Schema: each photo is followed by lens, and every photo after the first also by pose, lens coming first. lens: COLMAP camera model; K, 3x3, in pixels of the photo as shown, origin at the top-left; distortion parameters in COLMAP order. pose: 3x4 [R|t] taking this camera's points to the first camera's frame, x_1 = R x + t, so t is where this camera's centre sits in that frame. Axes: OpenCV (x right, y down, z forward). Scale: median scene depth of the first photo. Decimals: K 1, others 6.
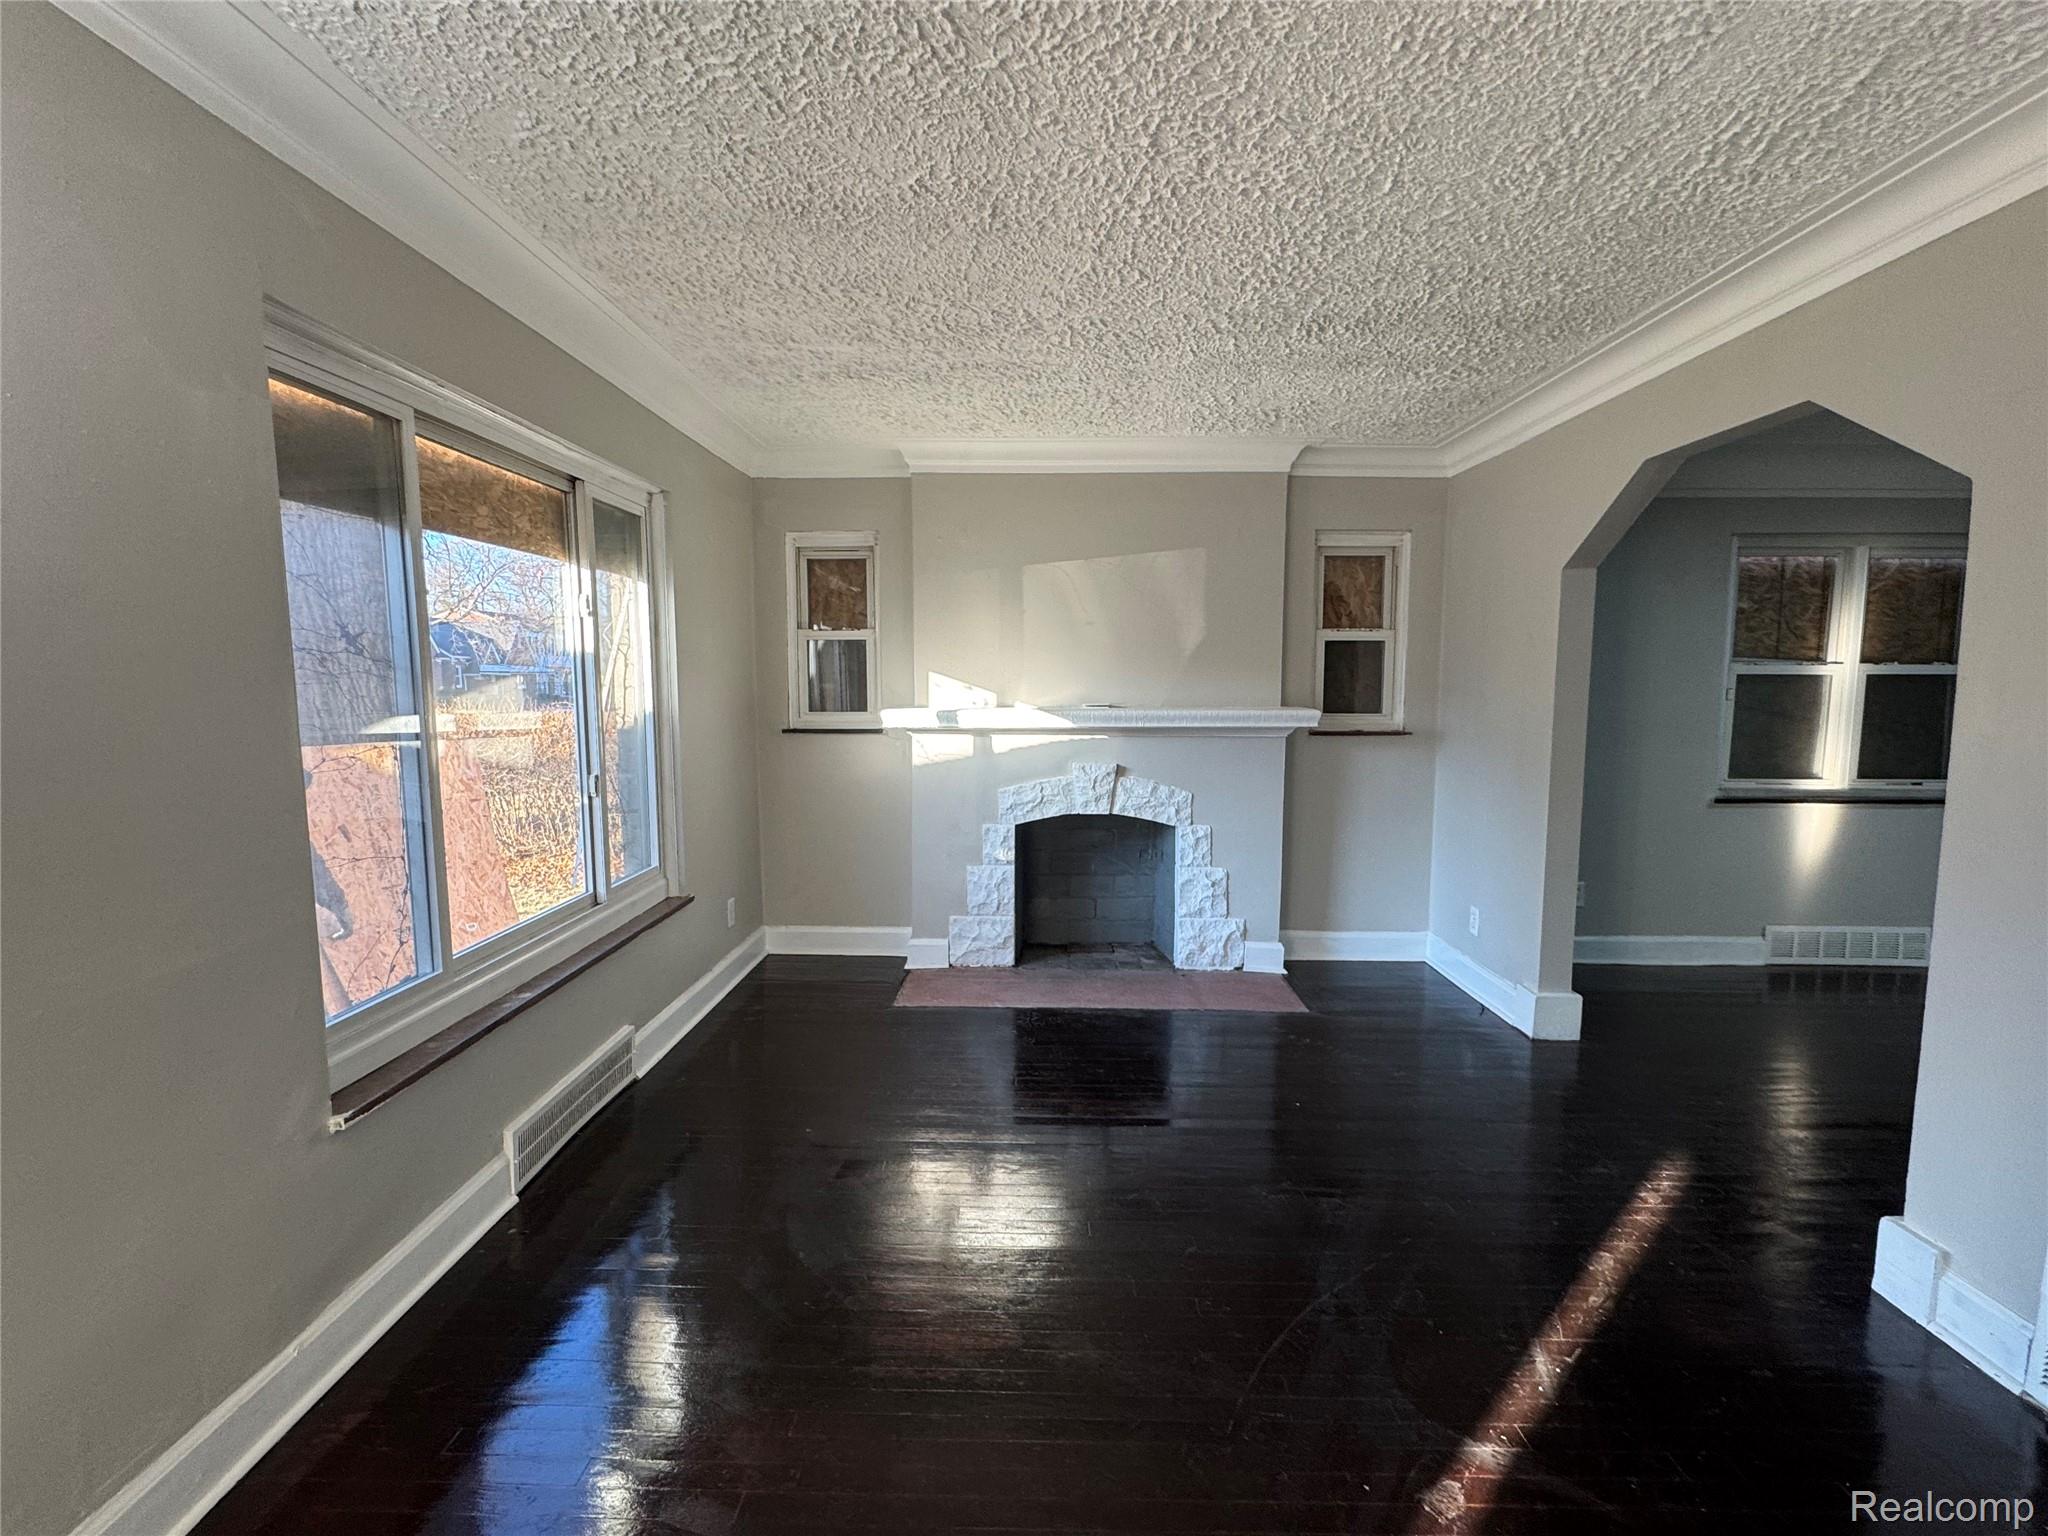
lens RADIAL K [[914.2, 0, 1024.0], [0, 914.2, 768.0], [0, 0, 1]] dist [-0.002122, -0.000709]
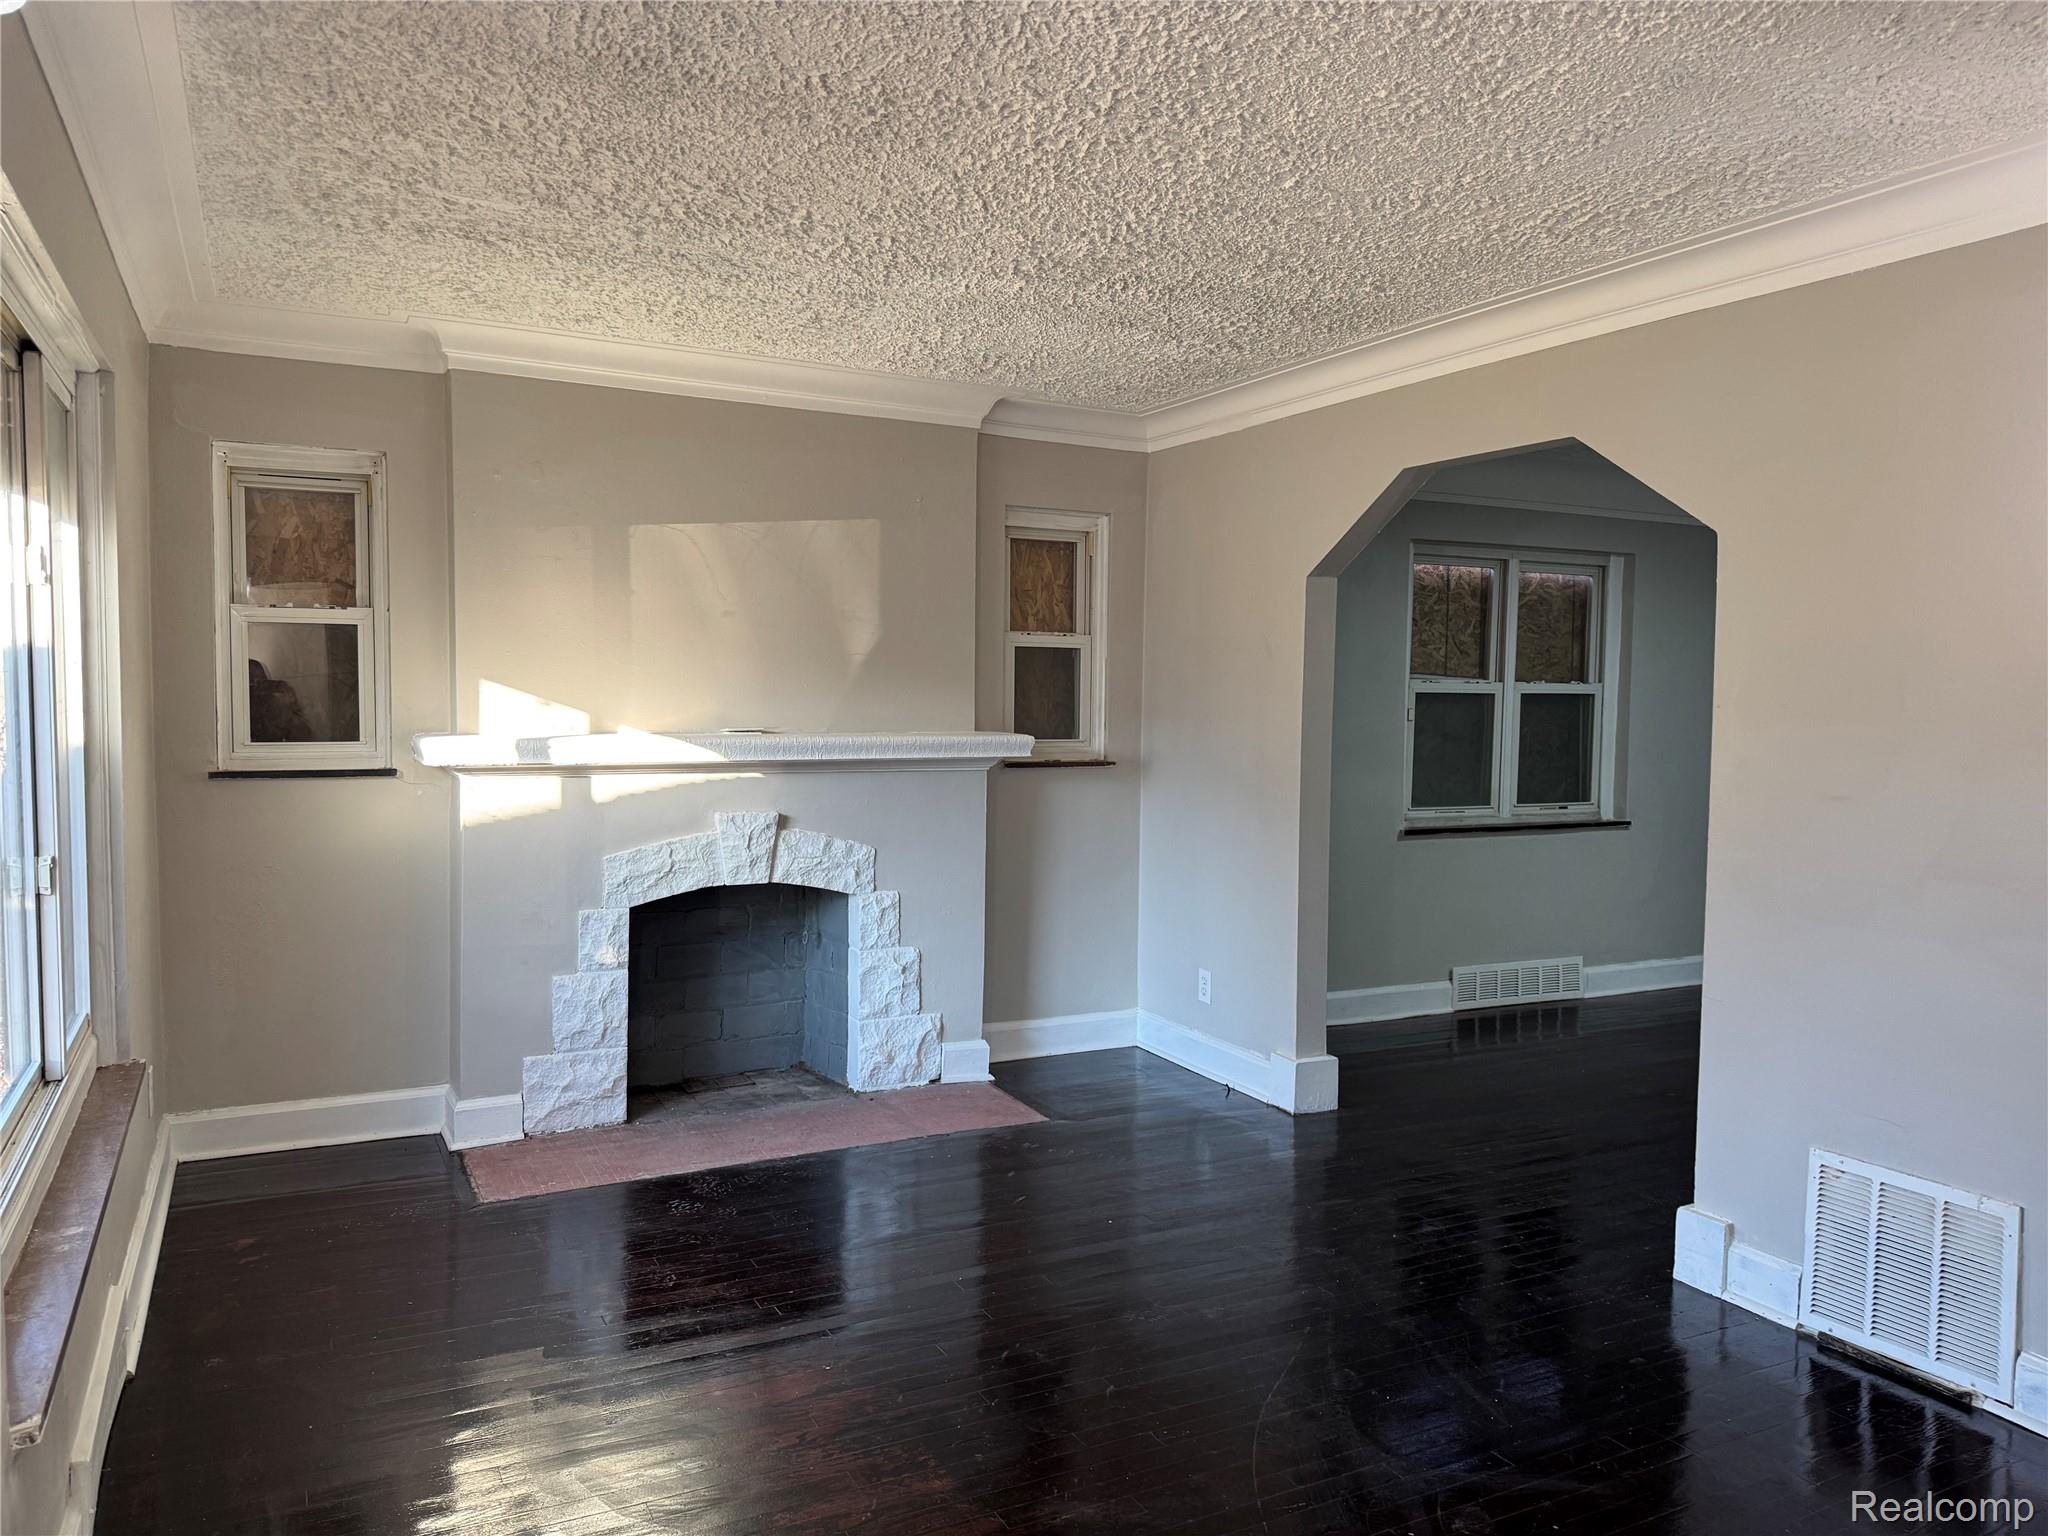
lens RADIAL K [[1432.0, 0, 1024.0], [0, 1432.0, 768.0], [0, 0, 1]] dist [0.143692, -0.210025]
pose [[0.876936, -0.017351, 0.480293, -0.262583], [0.034761, 0.999021, -0.027377, -0.001430], [-0.479348, 0.040703, 0.876680, -0.077633]]
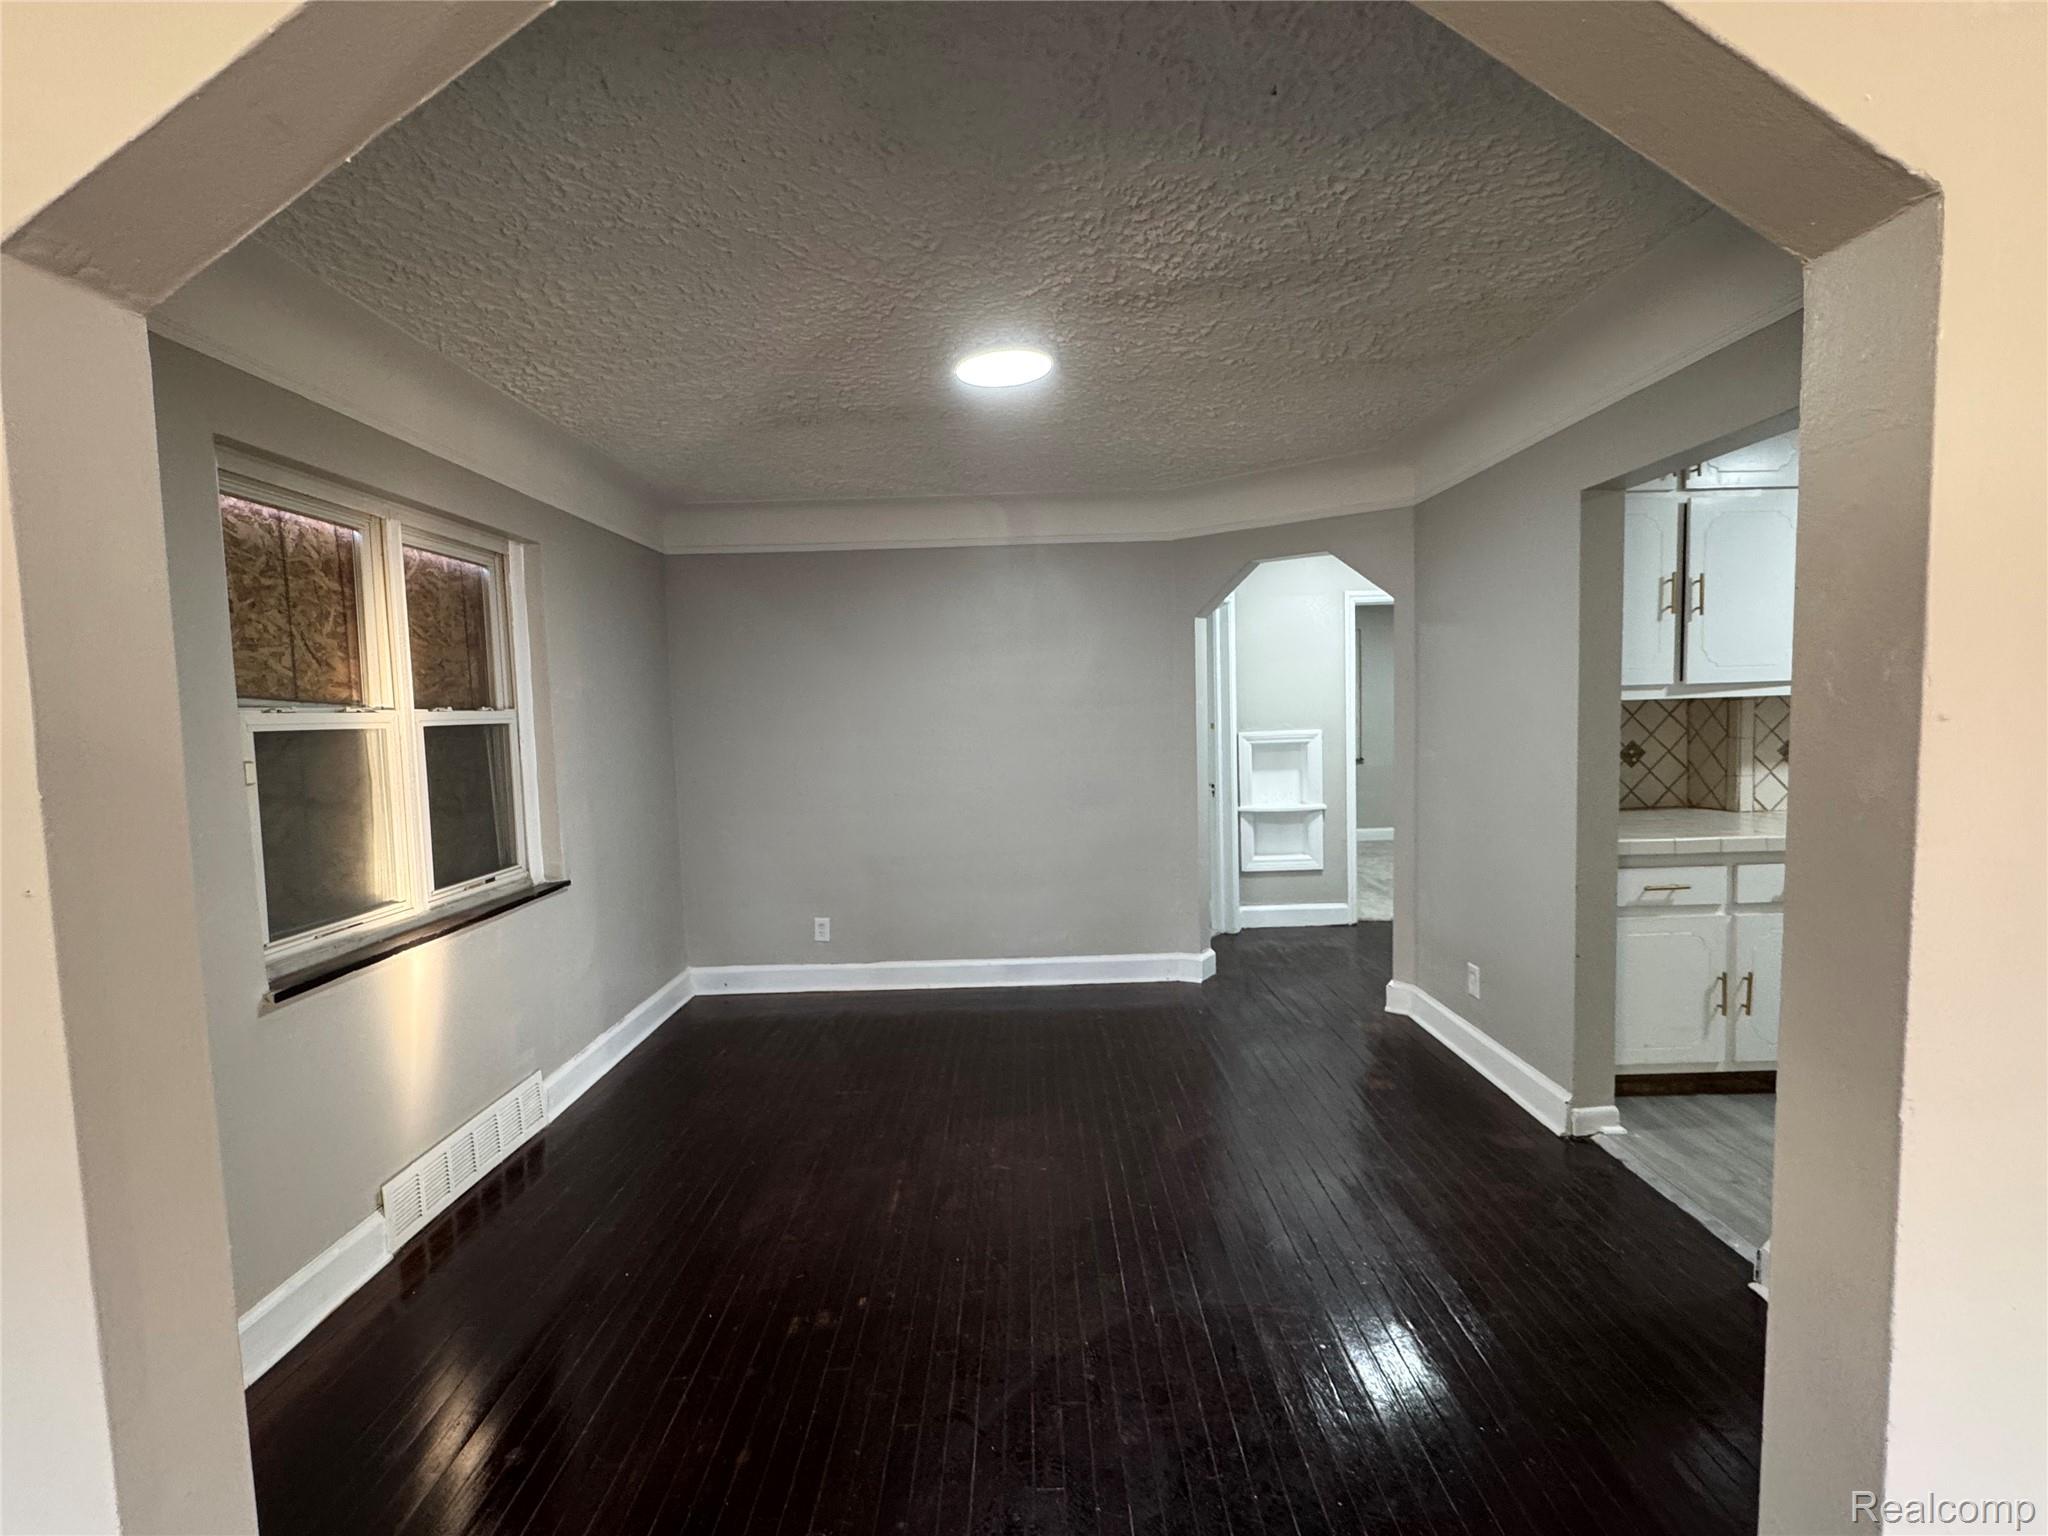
lens RADIAL K [[914.2, 0, 1024.0], [0, 914.2, 768.0], [0, 0, 1]] dist [-0.002122, -0.000709]
pose [[-0.024445, -0.067773, 0.997401, 0.282609], [0.131325, 0.988836, 0.070409, -0.064662], [-0.991038, 0.132704, -0.015272, 0.608211]]
